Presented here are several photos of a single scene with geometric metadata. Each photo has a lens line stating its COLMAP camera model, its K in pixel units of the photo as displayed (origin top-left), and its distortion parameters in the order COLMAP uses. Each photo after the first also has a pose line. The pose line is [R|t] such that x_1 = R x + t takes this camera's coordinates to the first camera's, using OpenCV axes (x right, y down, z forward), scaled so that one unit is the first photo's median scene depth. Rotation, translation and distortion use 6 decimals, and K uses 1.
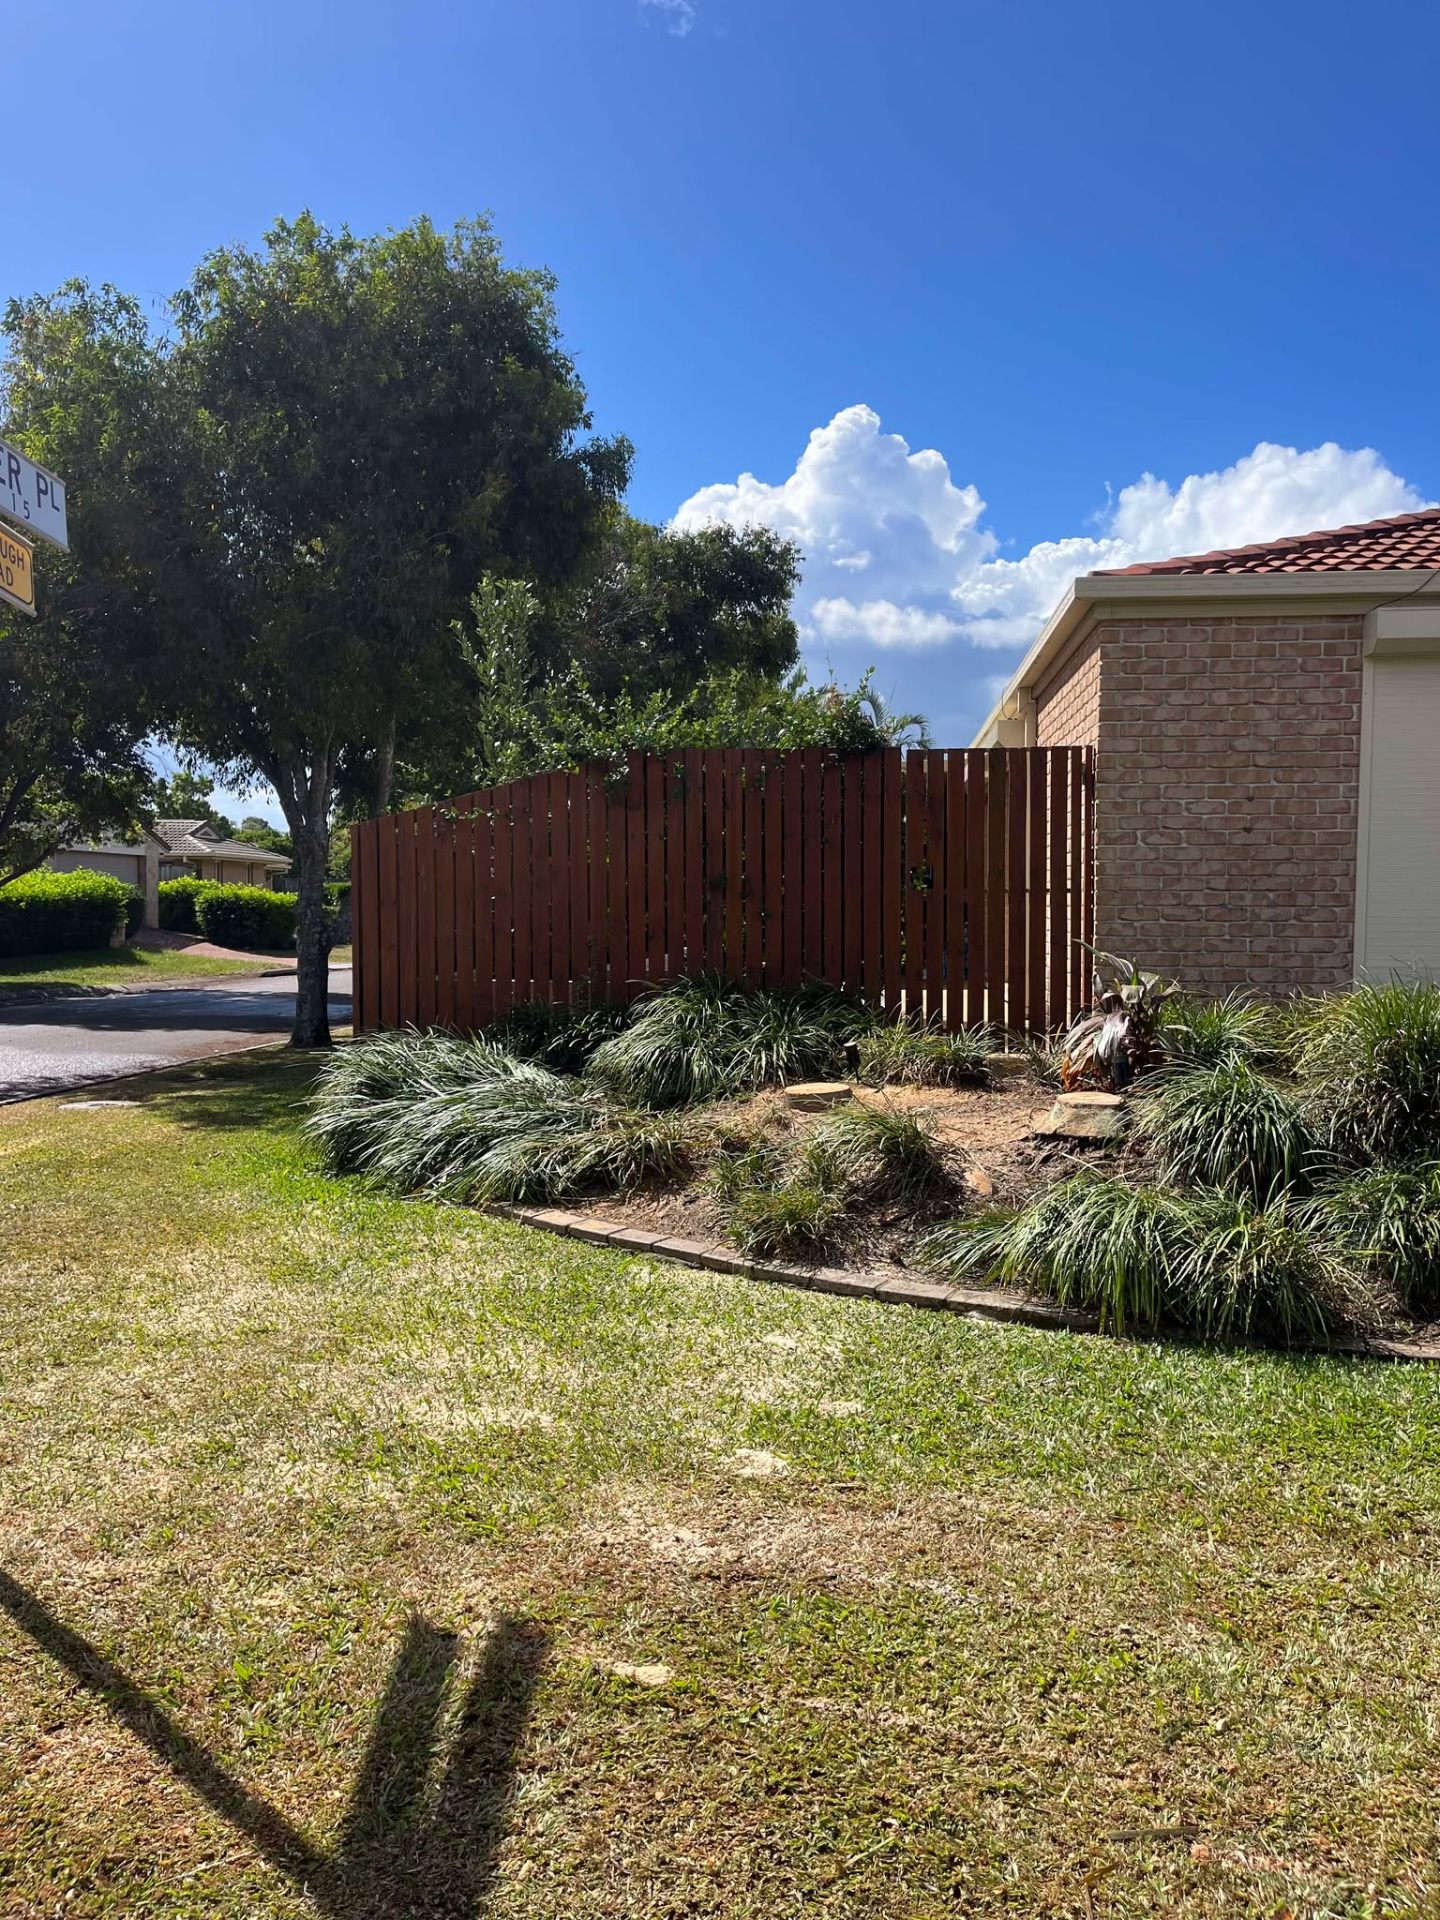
lens RADIAL K [[1312.5, 0, 722.5], [0, 1312.5, 973.1], [0, 0, 1]] dist [0.049068, -0.131196]
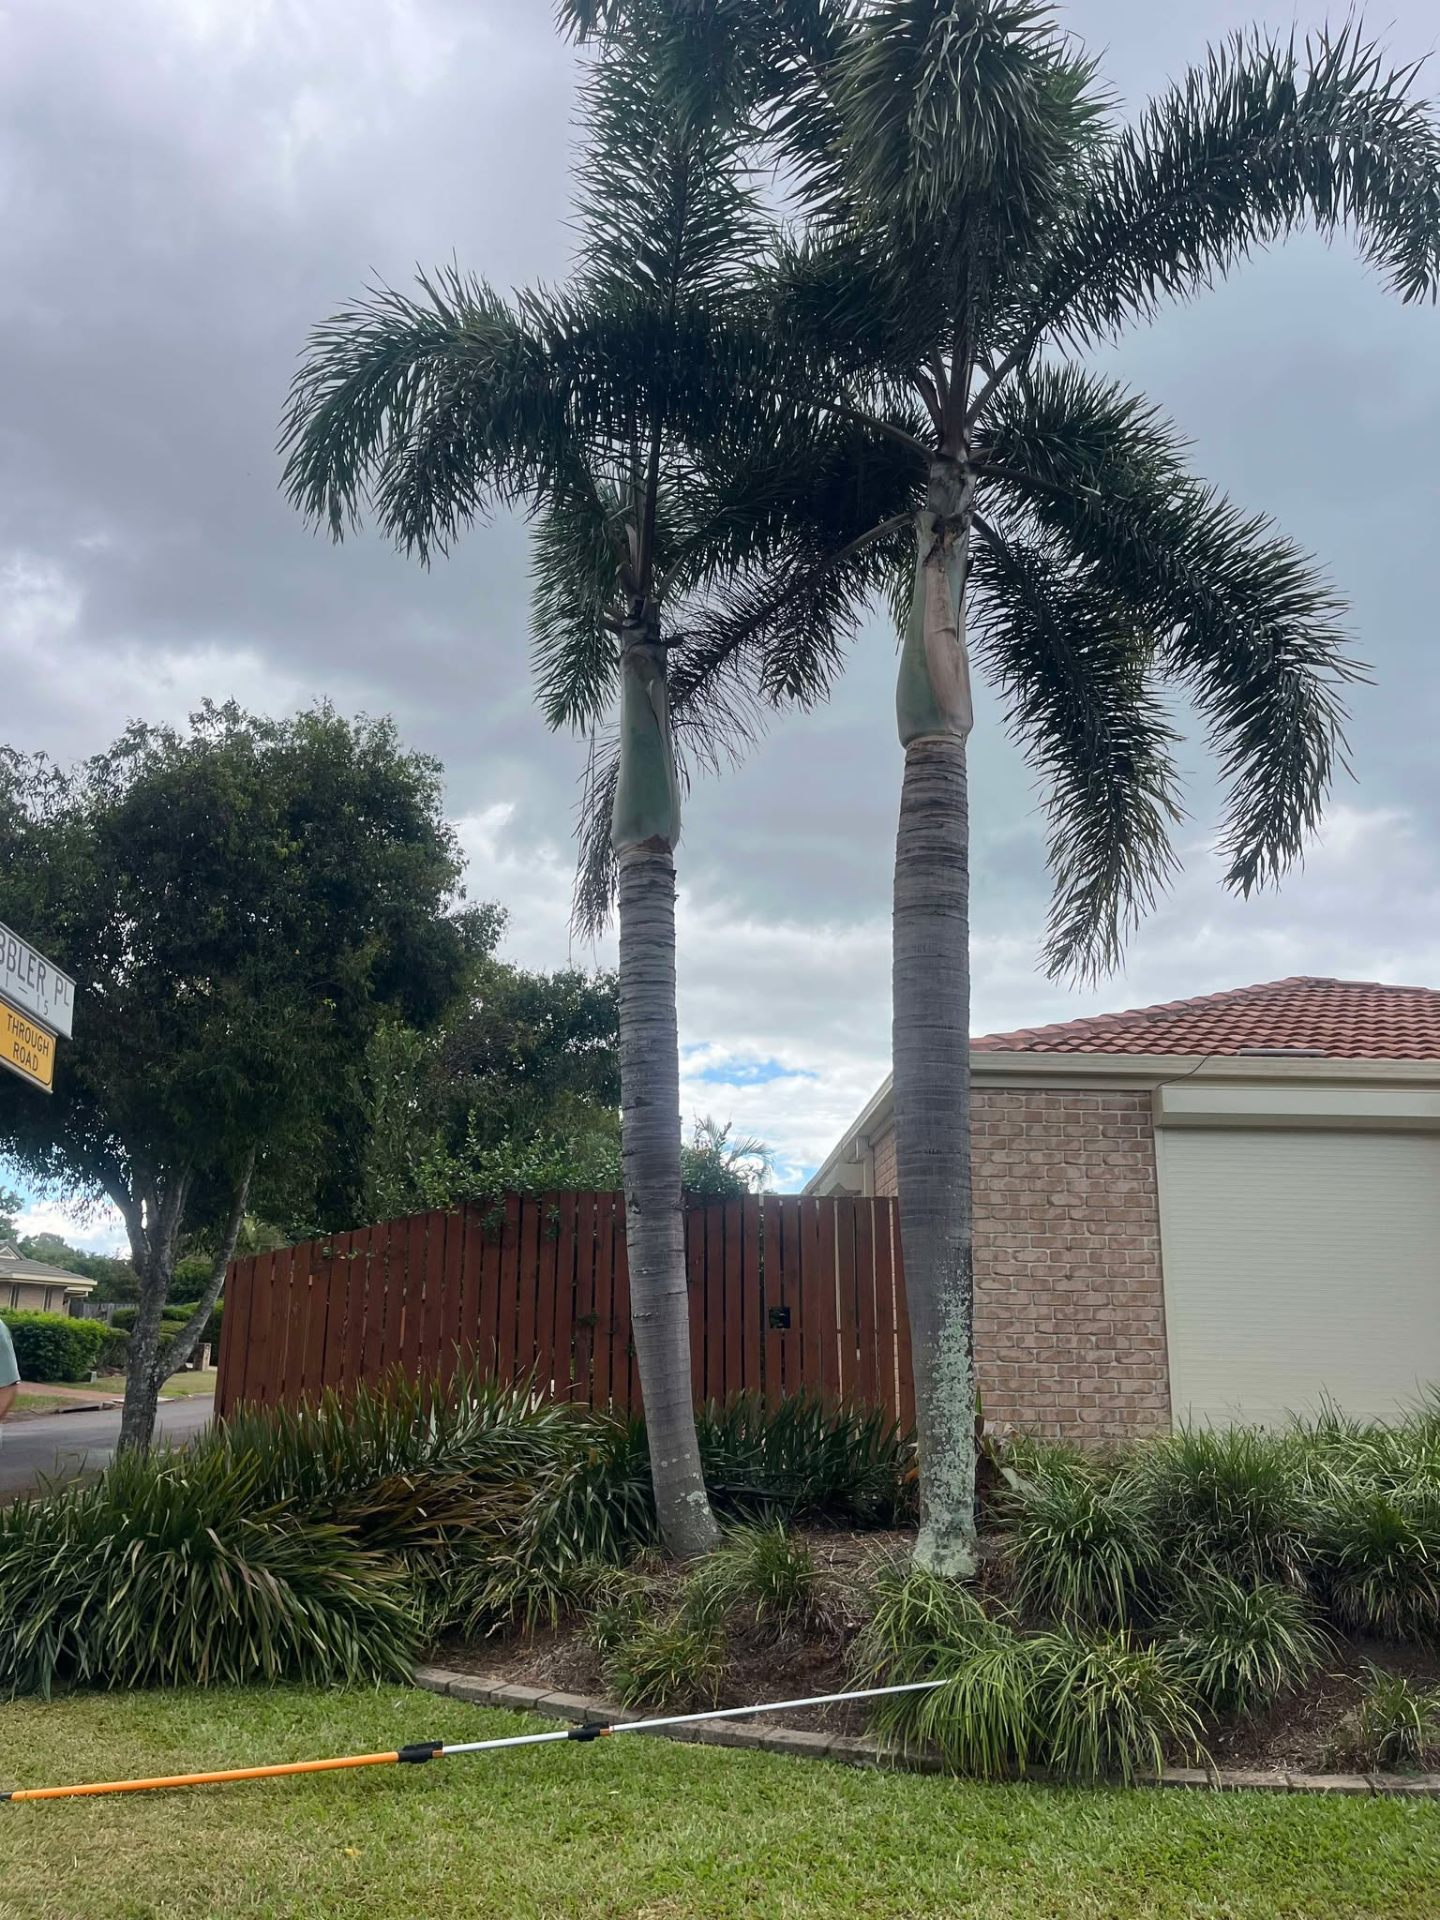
lens RADIAL K [[1387.4, 0, 719.6], [0, 1387.4, 969.9], [0, 0, 1]] dist [0.016687, -0.004845]
pose [[0.990357, 0.043234, 0.131621, -0.055878], [-0.002078, 0.954587, -0.297925, -0.006750], [-0.138524, 0.294779, 0.945471, -0.137194]]
